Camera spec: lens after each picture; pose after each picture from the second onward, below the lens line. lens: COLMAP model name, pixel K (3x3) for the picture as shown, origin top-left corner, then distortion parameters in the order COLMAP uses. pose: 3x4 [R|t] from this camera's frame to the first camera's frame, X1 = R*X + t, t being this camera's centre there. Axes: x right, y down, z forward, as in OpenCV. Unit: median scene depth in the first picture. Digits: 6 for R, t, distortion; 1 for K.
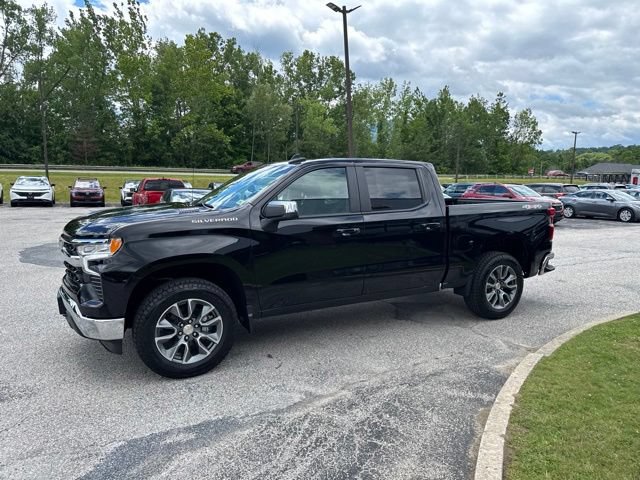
lens RADIAL K [[444.8, 0, 323.2], [0, 444.8, 240.2], [0, 0, 1]] dist [0.044575, -0.052647]
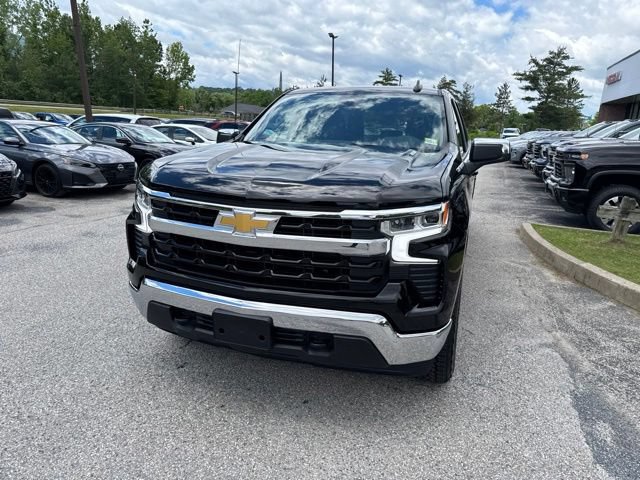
lens RADIAL K [[453.2, 0, 320.6], [0, 453.2, 237.5], [0, 0, 1]] dist [0.031255, -0.035523]
pose [[0.733930, -0.142460, 0.664117, -0.144977], [0.055497, 0.987066, 0.150405, -0.008410], [-0.676954, -0.073530, 0.732343, 0.090869]]
